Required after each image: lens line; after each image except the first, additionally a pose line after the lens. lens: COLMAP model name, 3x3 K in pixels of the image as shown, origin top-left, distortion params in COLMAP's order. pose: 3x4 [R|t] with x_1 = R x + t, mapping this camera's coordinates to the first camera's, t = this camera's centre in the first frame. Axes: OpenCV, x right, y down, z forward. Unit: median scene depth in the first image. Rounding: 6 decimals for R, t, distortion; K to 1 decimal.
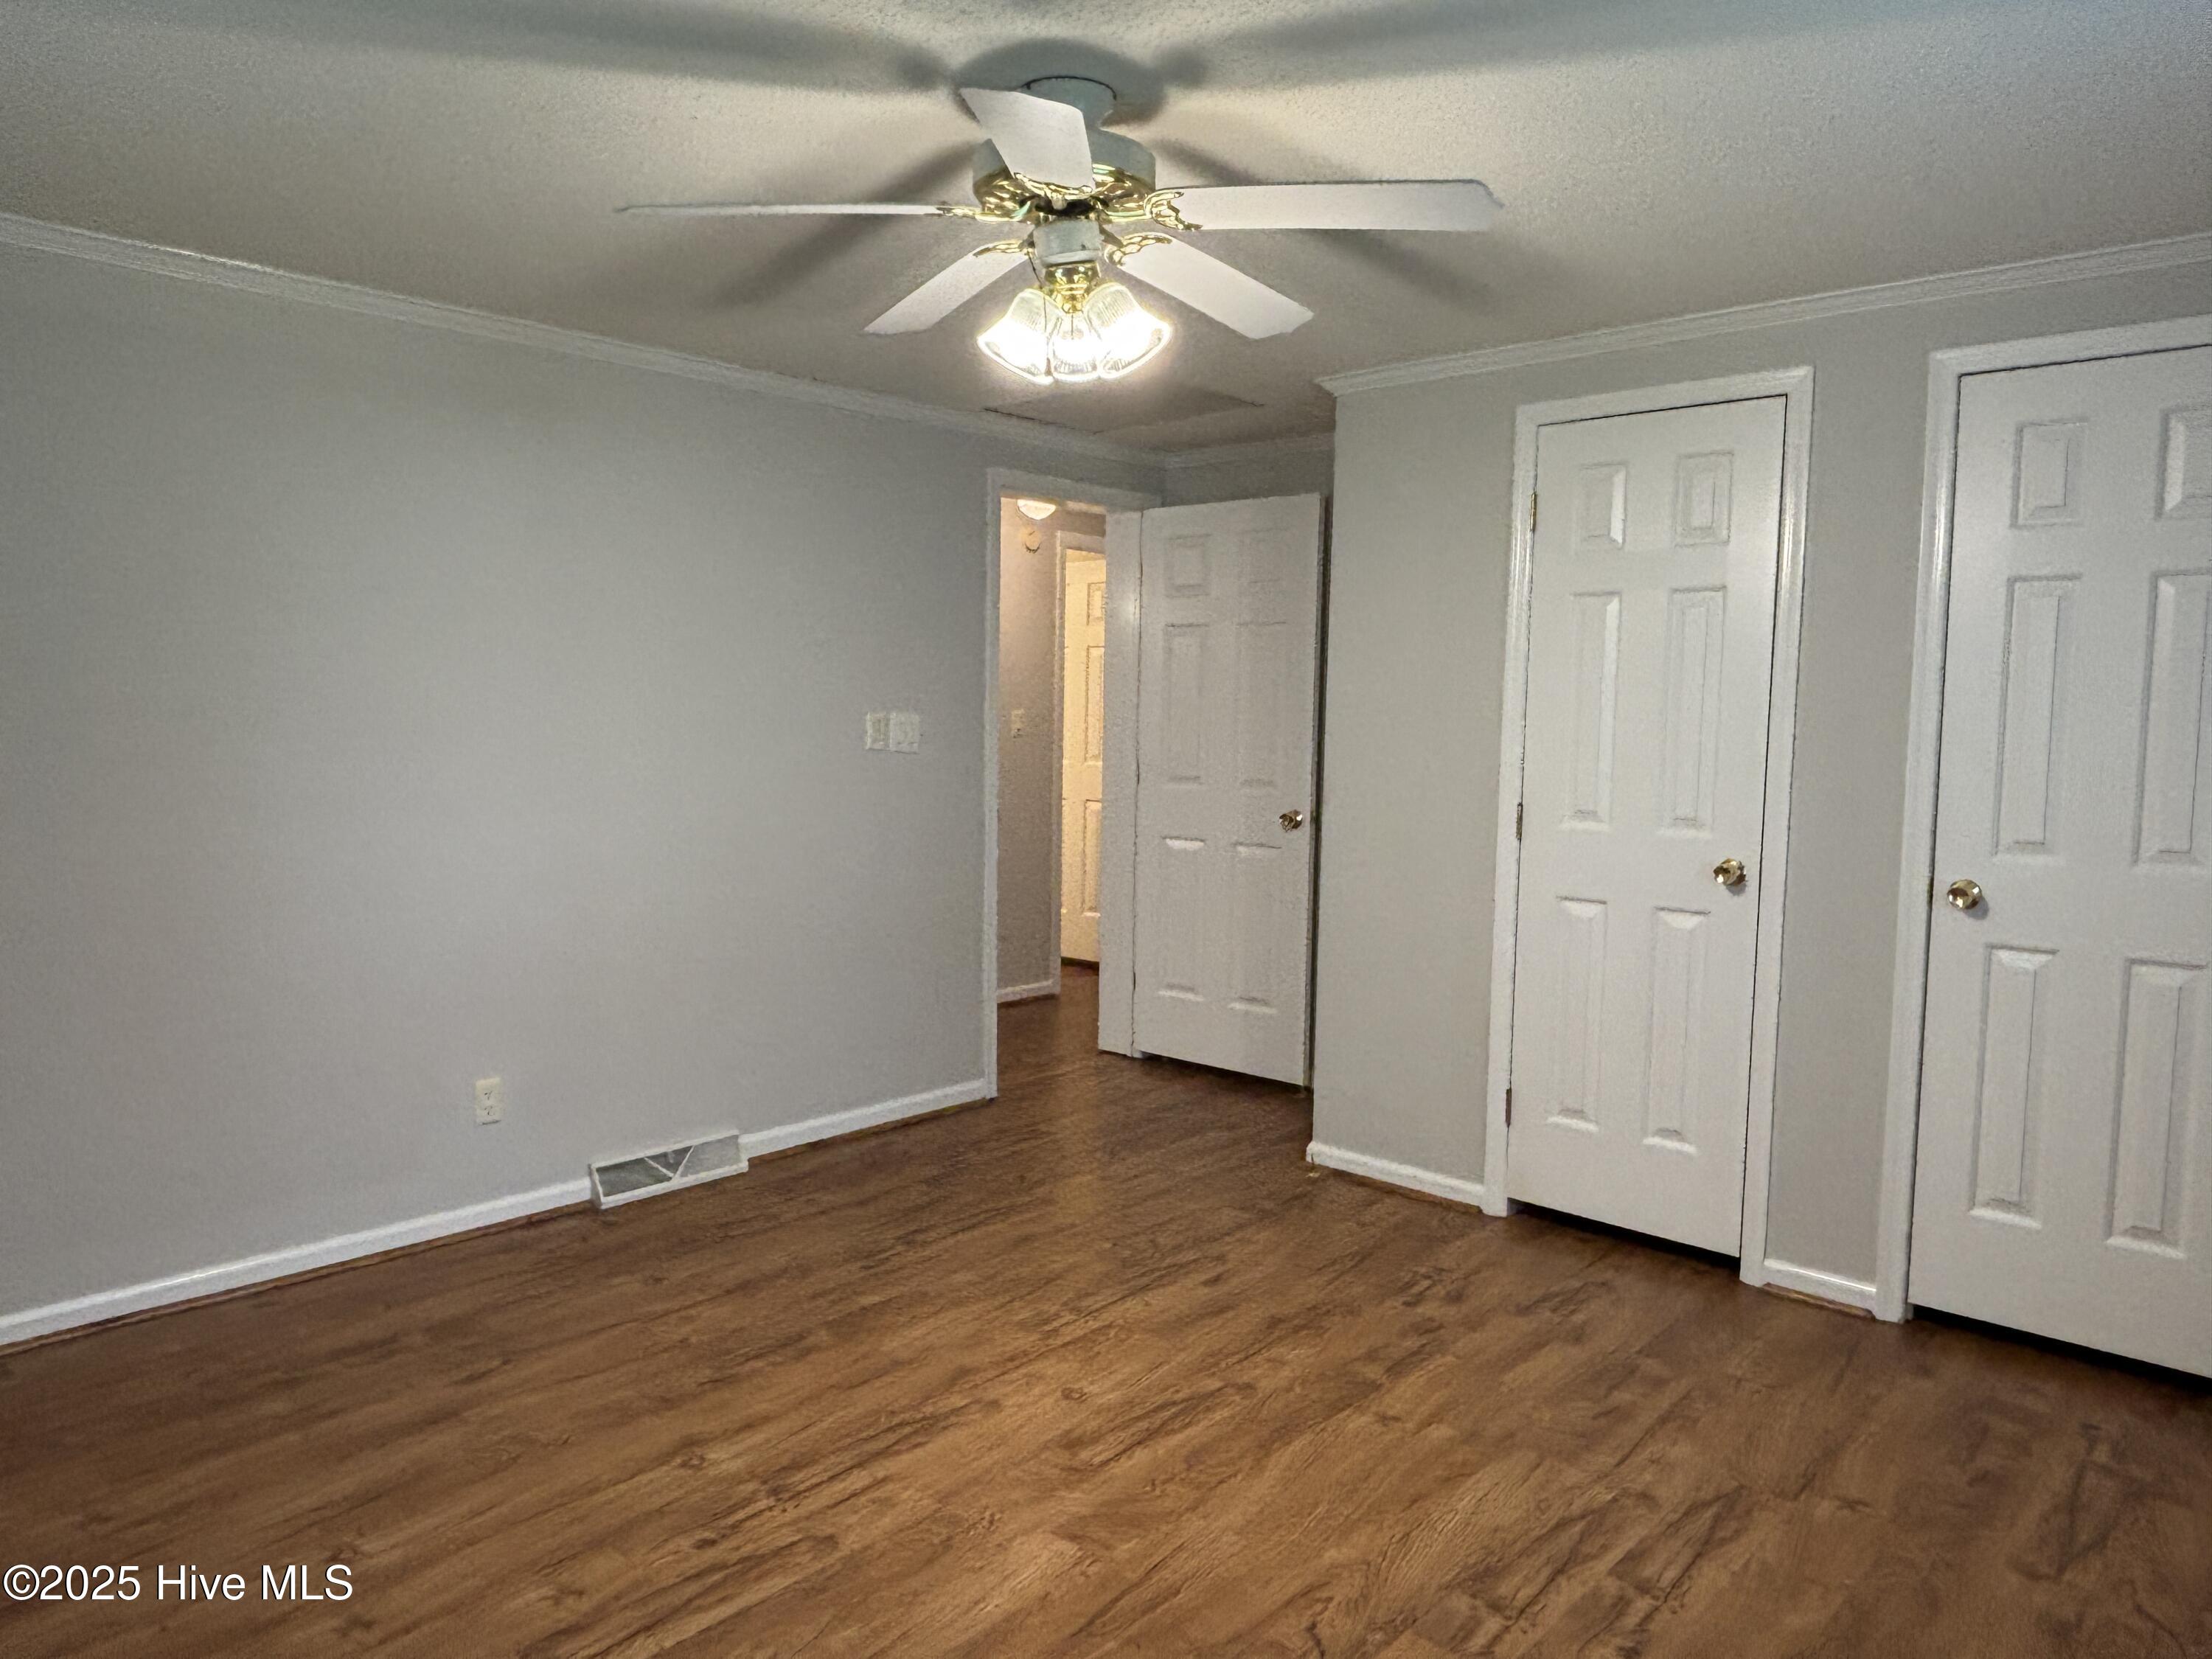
lens RADIAL K [[1496.5, 0, 1106.0], [0, 1496.5, 829.5], [0, 0, 1]] dist [0.015694, -0.031582]
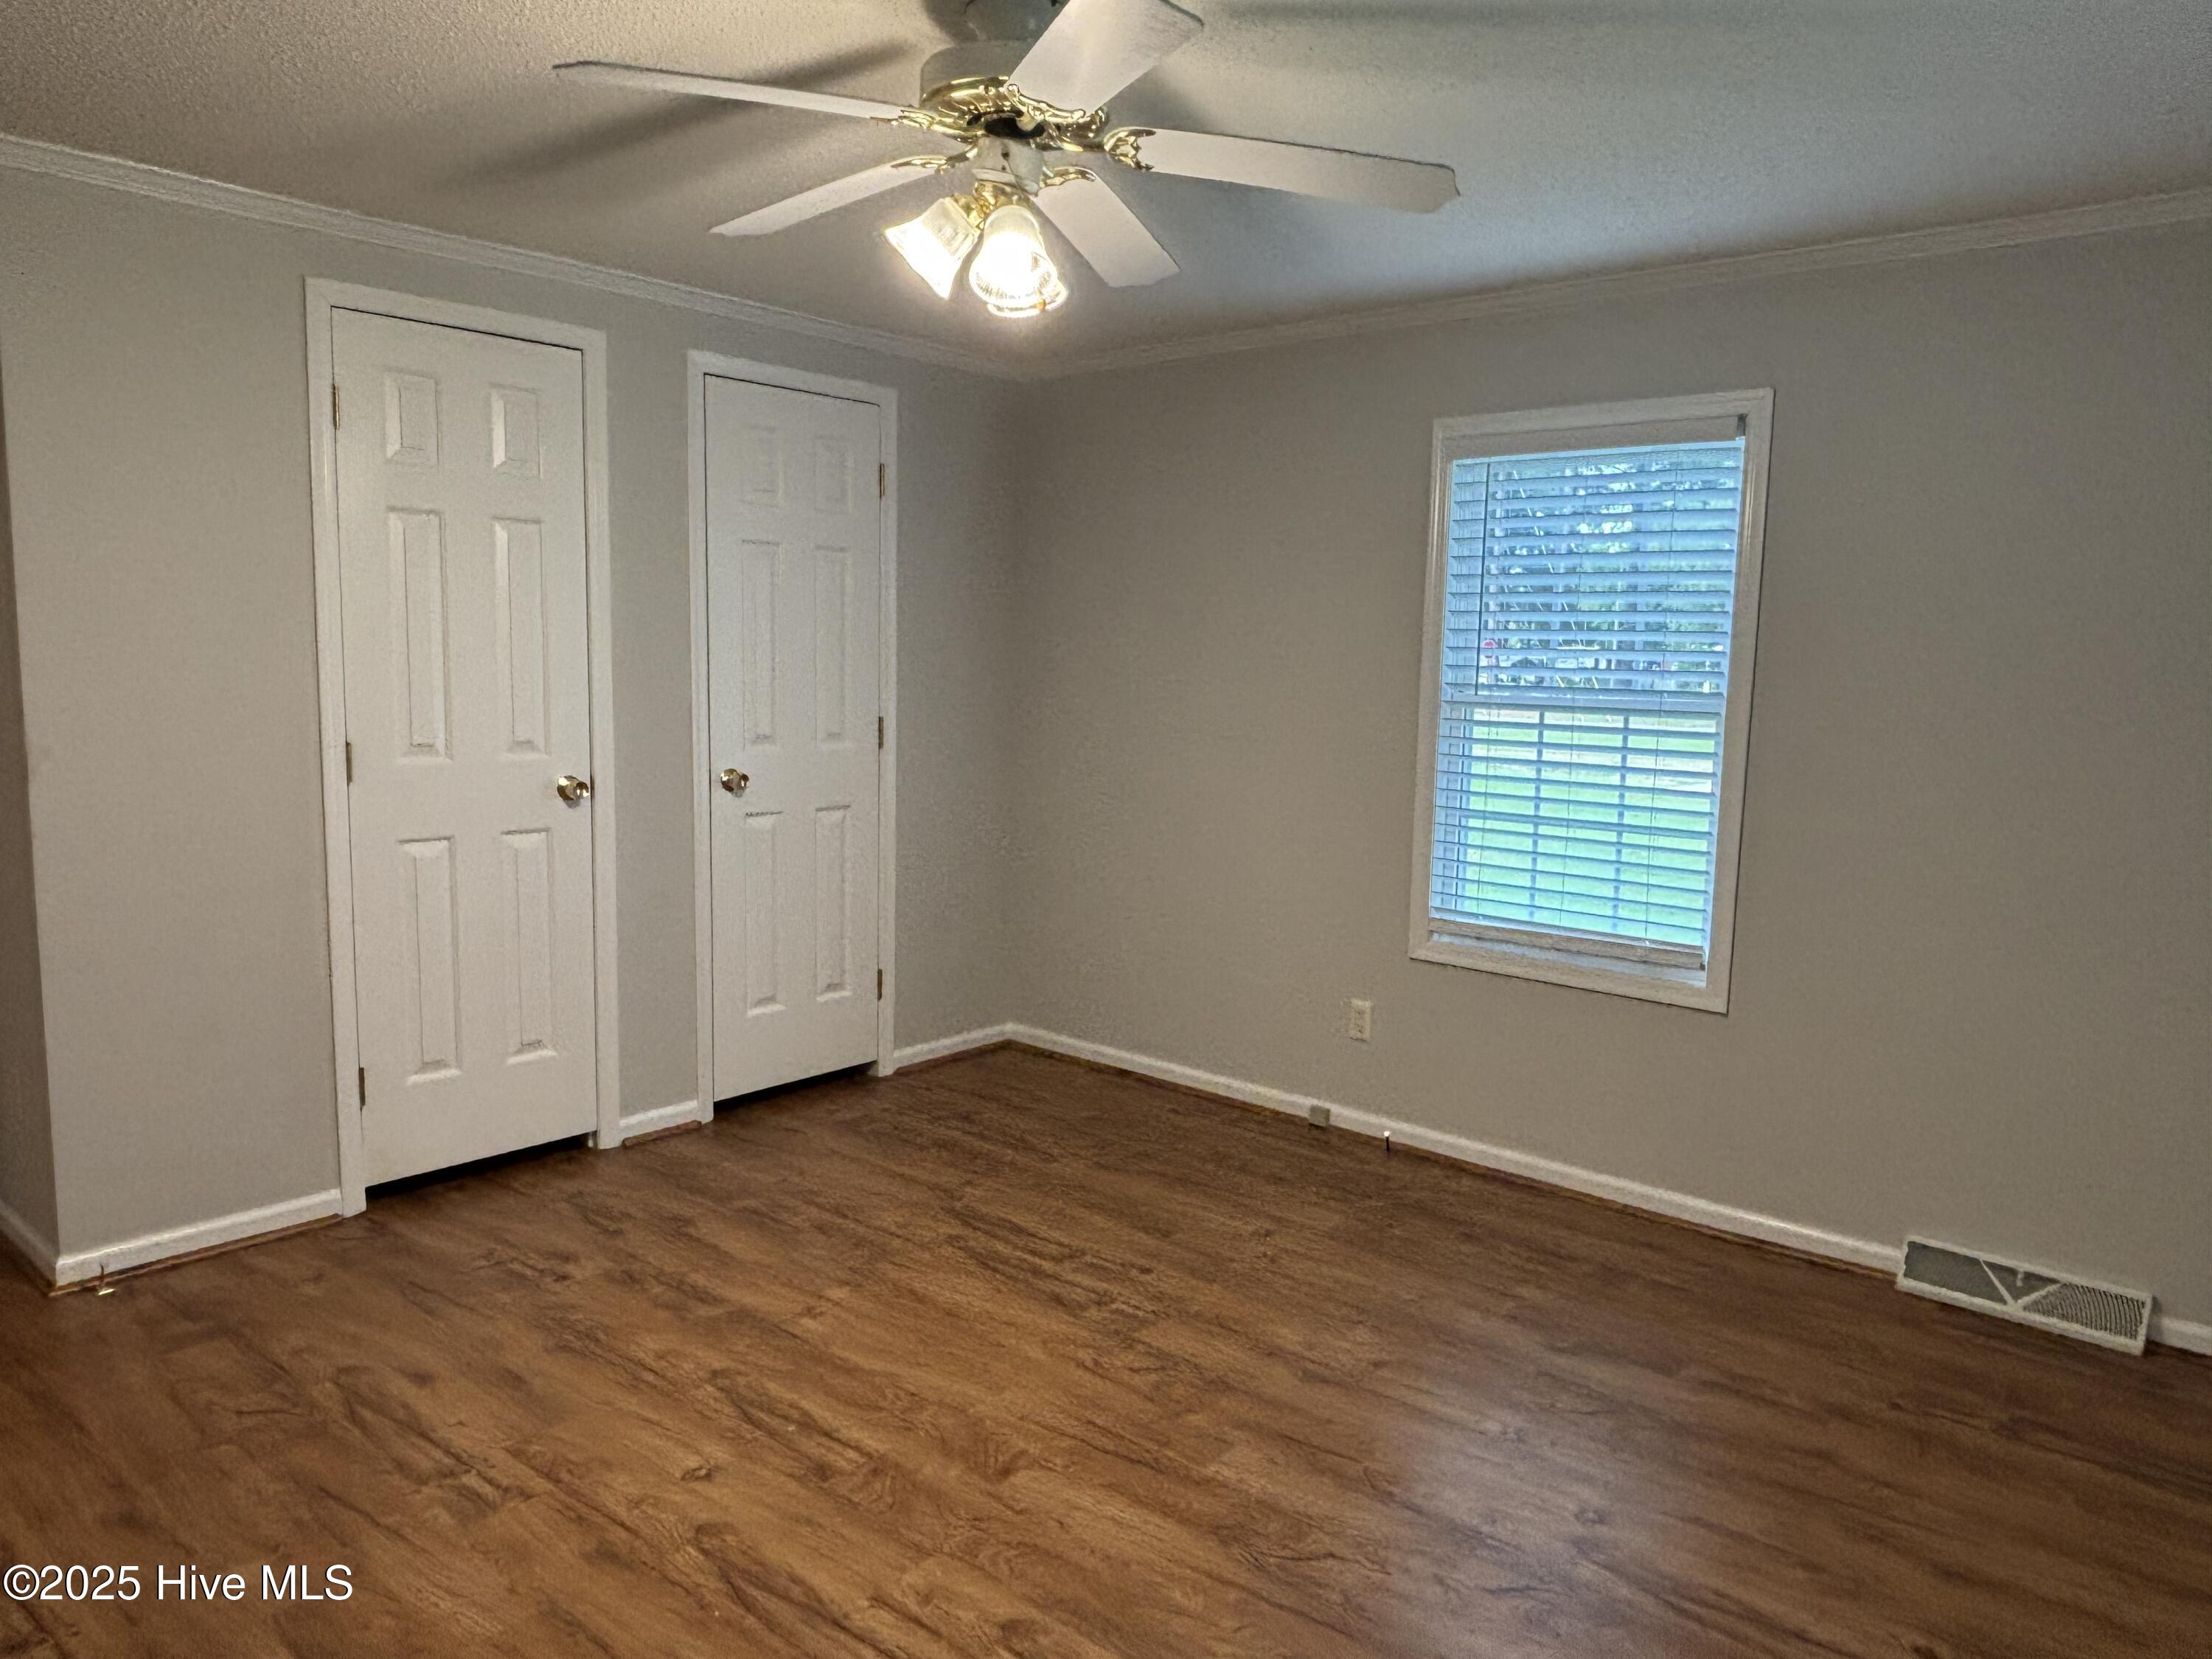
lens RADIAL K [[1483.1, 0, 1106.0], [0, 1483.1, 829.5], [0, 0, 1]] dist [0.045449, -0.056910]
pose [[-0.029079, -0.135634, 0.990332, -0.776307], [0.063926, 0.988471, 0.137256, -0.076074], [-0.997531, 0.067299, -0.020073, 0.737696]]
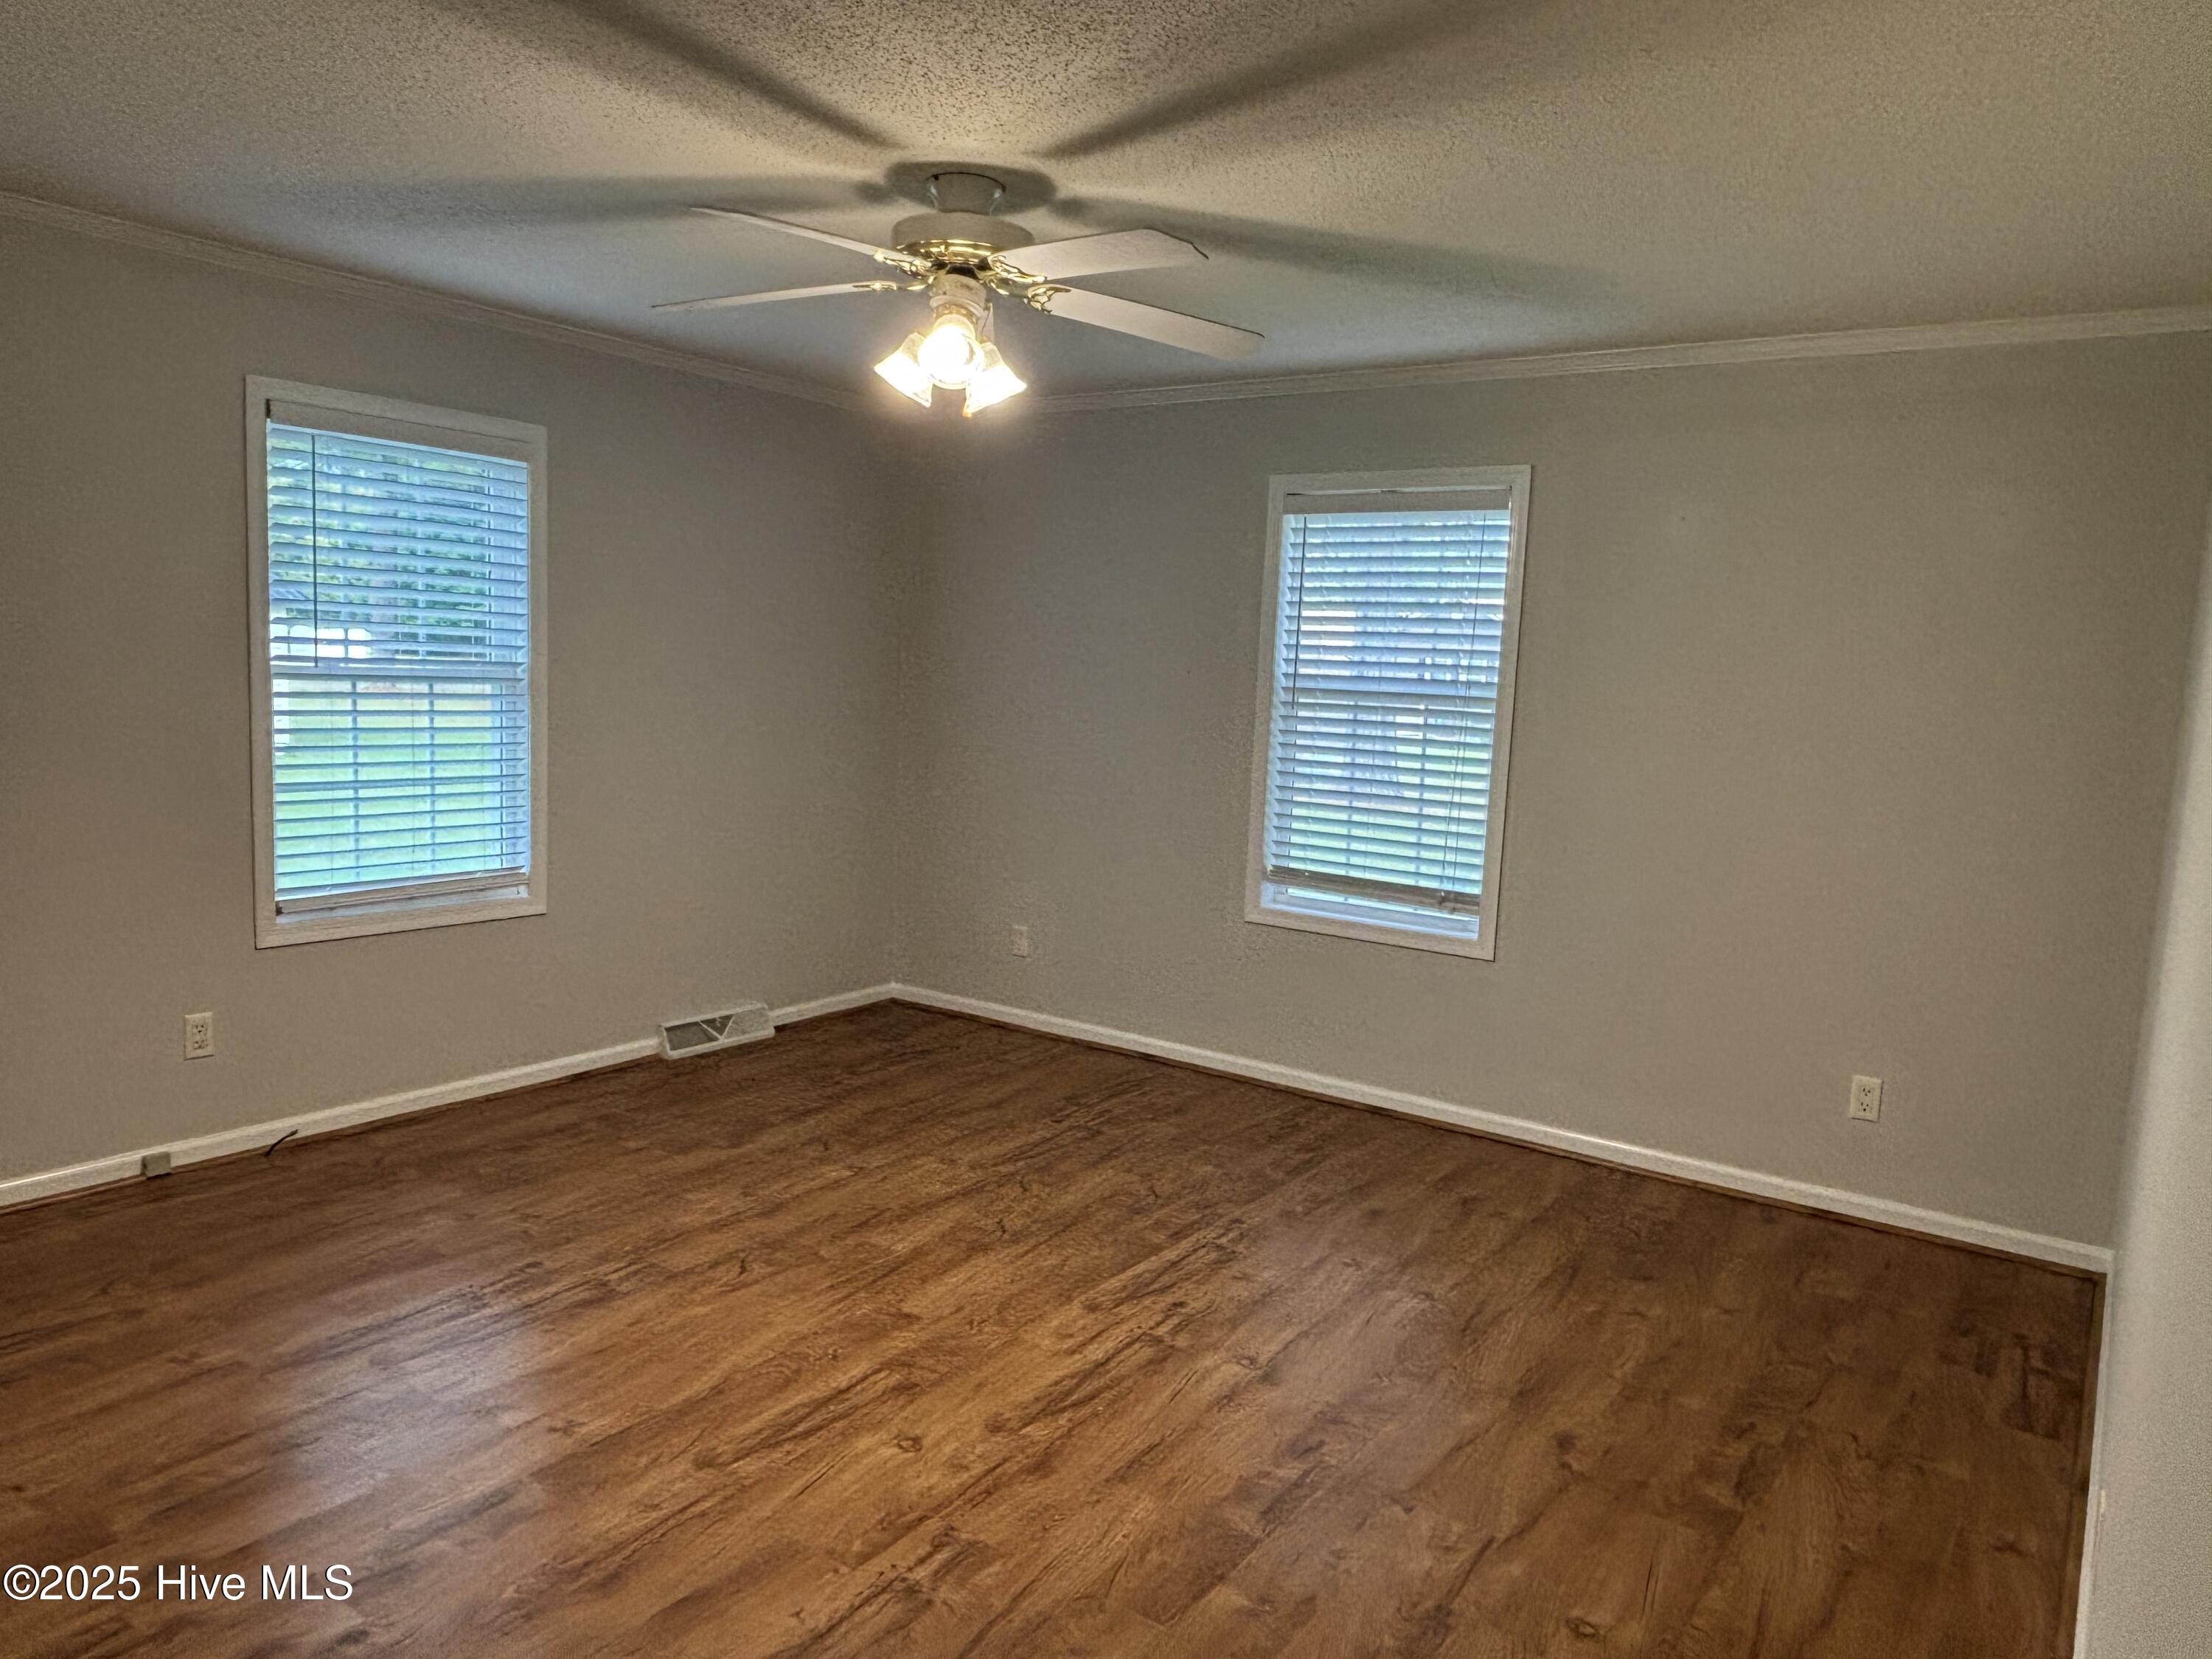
lens RADIAL K [[1449.4, 0, 1106.0], [0, 1449.4, 829.5], [0, 0, 1]] dist [-0.008010, -0.003286]
pose [[-0.989782, -0.046173, -0.134906, -0.004693], [-0.072584, 0.977517, 0.197970, -0.152966], [0.122732, 0.205739, -0.970880, 1.707445]]
